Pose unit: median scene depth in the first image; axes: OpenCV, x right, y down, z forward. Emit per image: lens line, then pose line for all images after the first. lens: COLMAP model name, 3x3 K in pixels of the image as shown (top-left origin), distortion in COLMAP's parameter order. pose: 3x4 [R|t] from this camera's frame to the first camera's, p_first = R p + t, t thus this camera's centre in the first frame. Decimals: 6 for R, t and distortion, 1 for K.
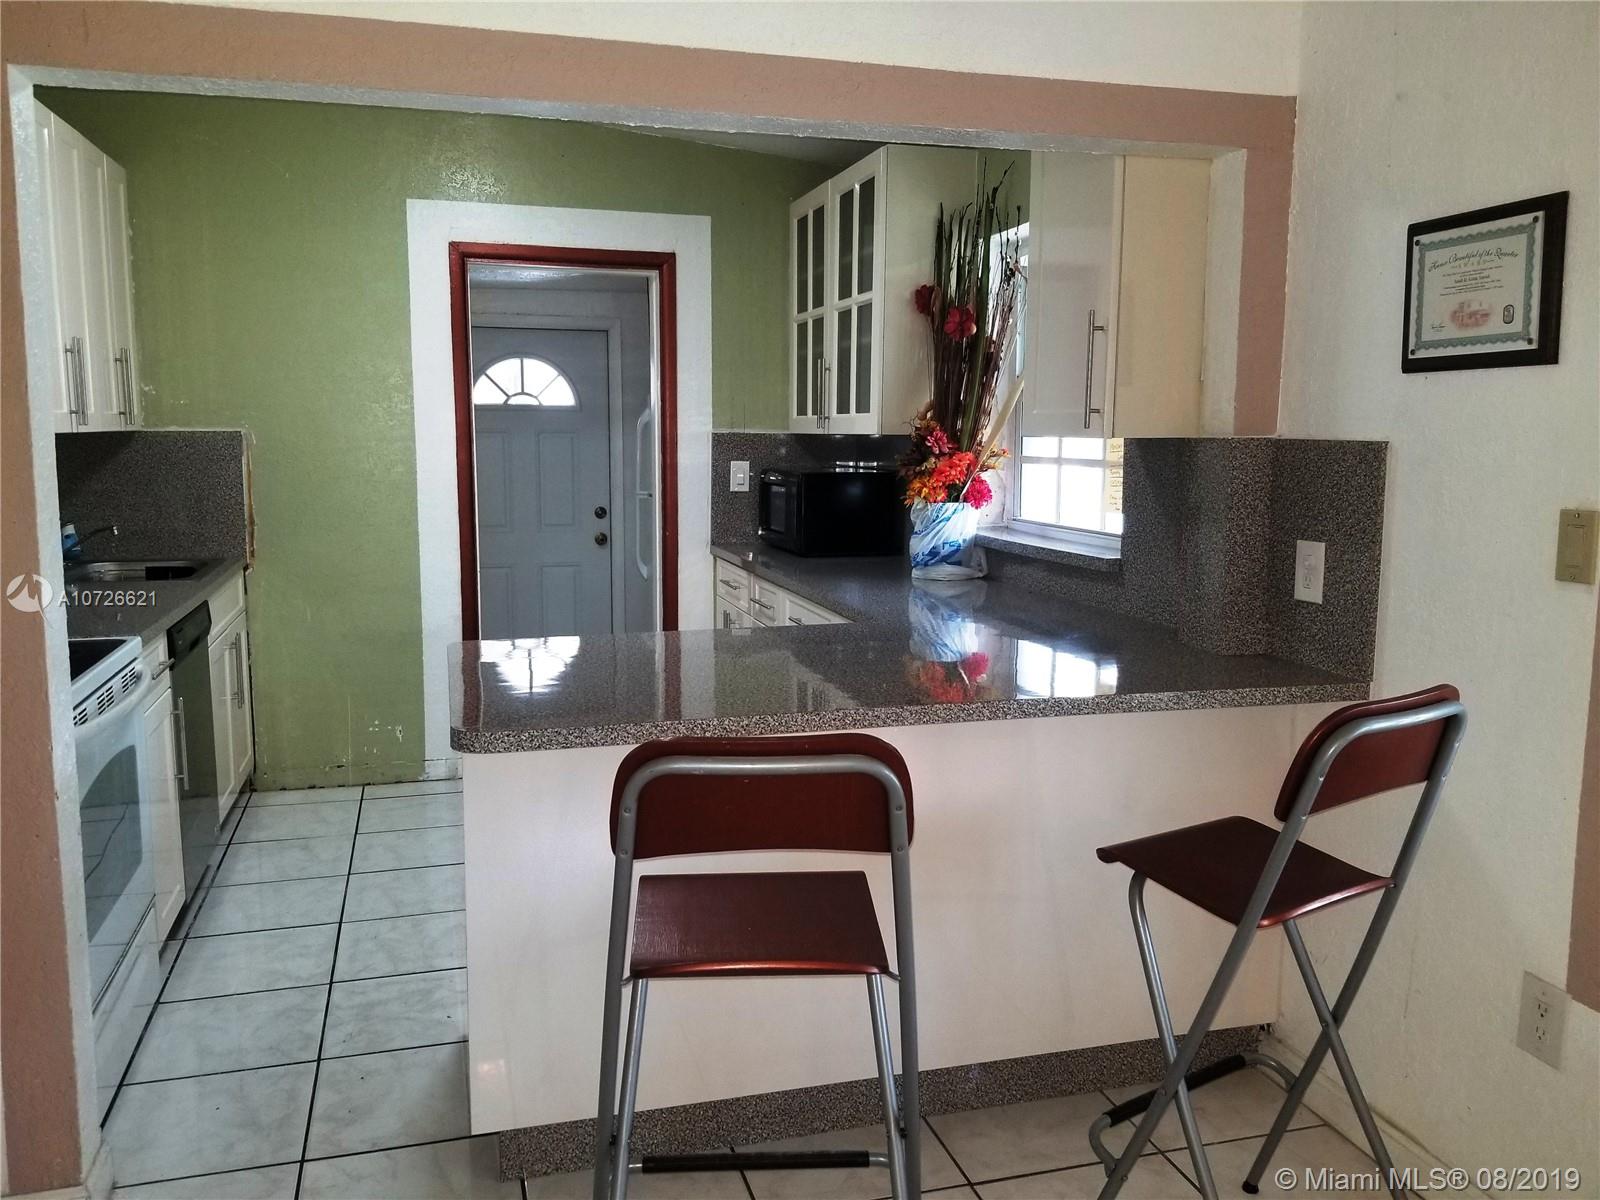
lens RADIAL K [[1267.0, 0, 788.9], [0, 1267.0, 597.4], [0, 0, 1]] dist [0.071845, -0.012150]
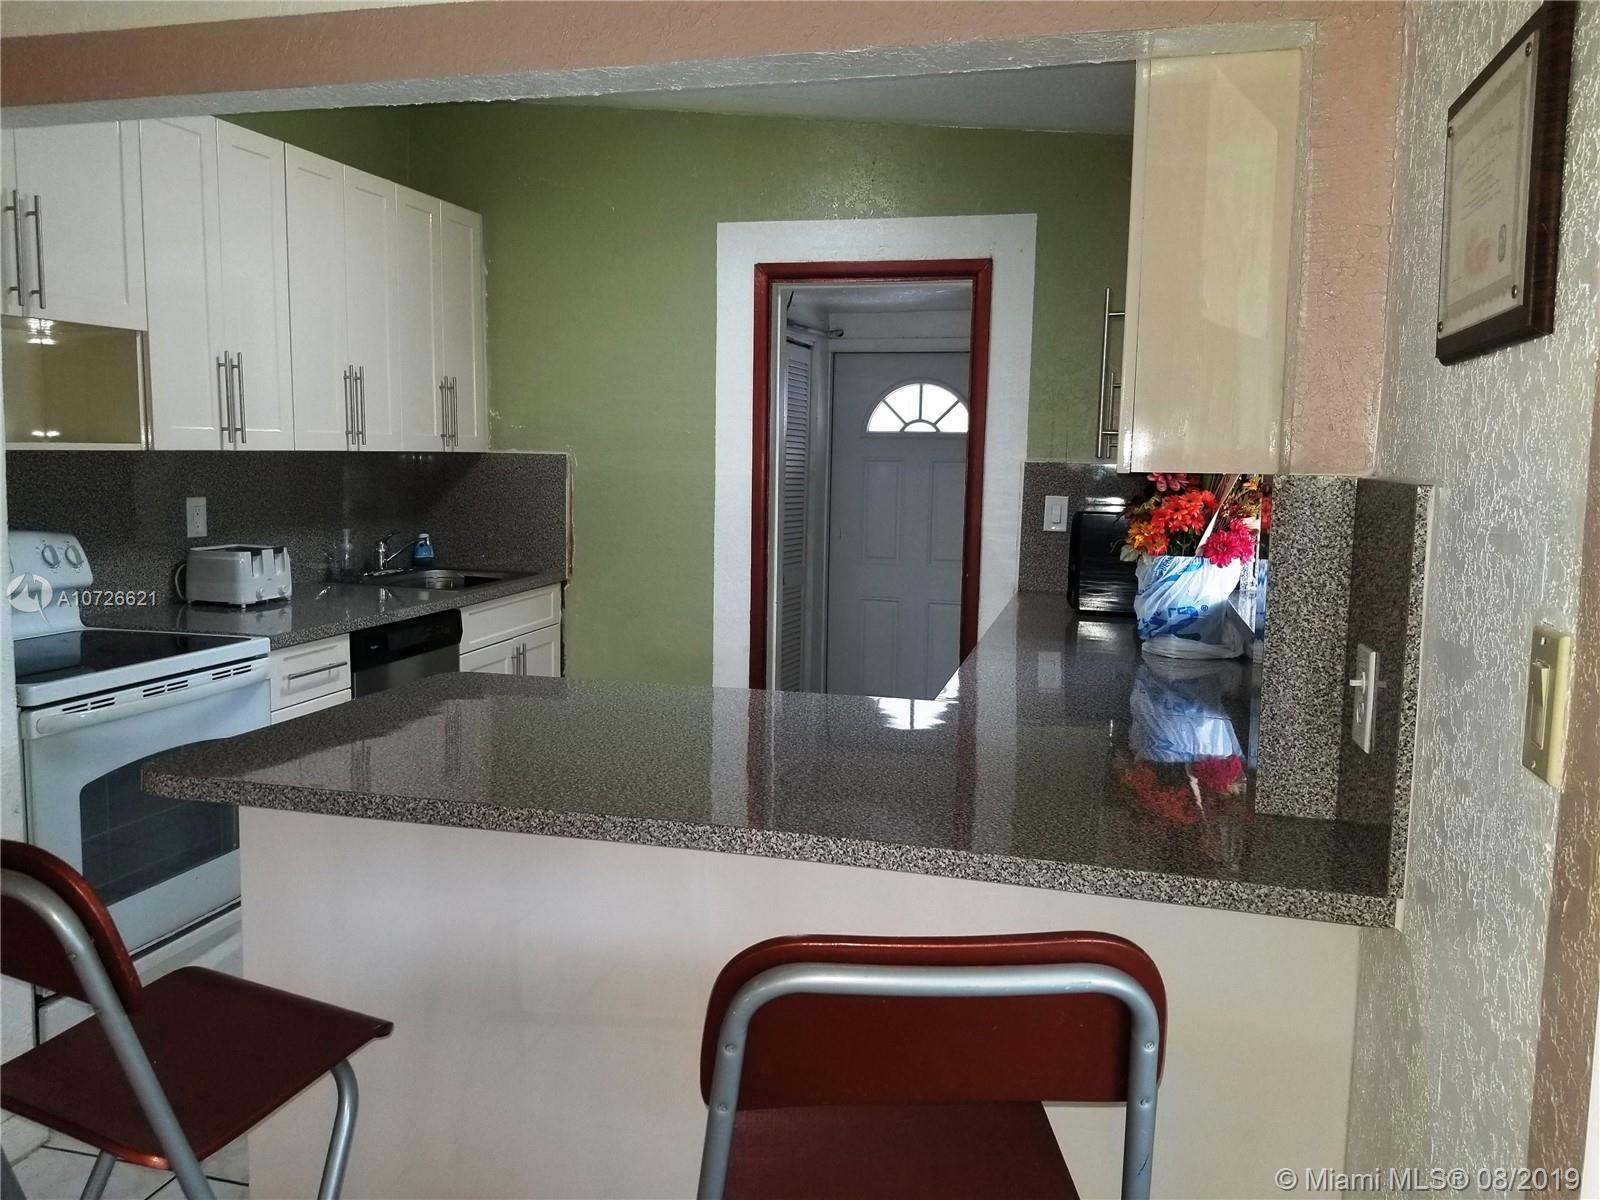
lens RADIAL K [[1267.0, 0, 799.7], [0, 1267.0, 597.7], [0, 0, 1]] dist [0.071845, -0.012150]
pose [[0.862725, 0.071116, -0.500648, 0.309664], [-0.084343, 0.996430, -0.003800, -0.027205], [0.498590, 0.045505, 0.865643, 0.221887]]
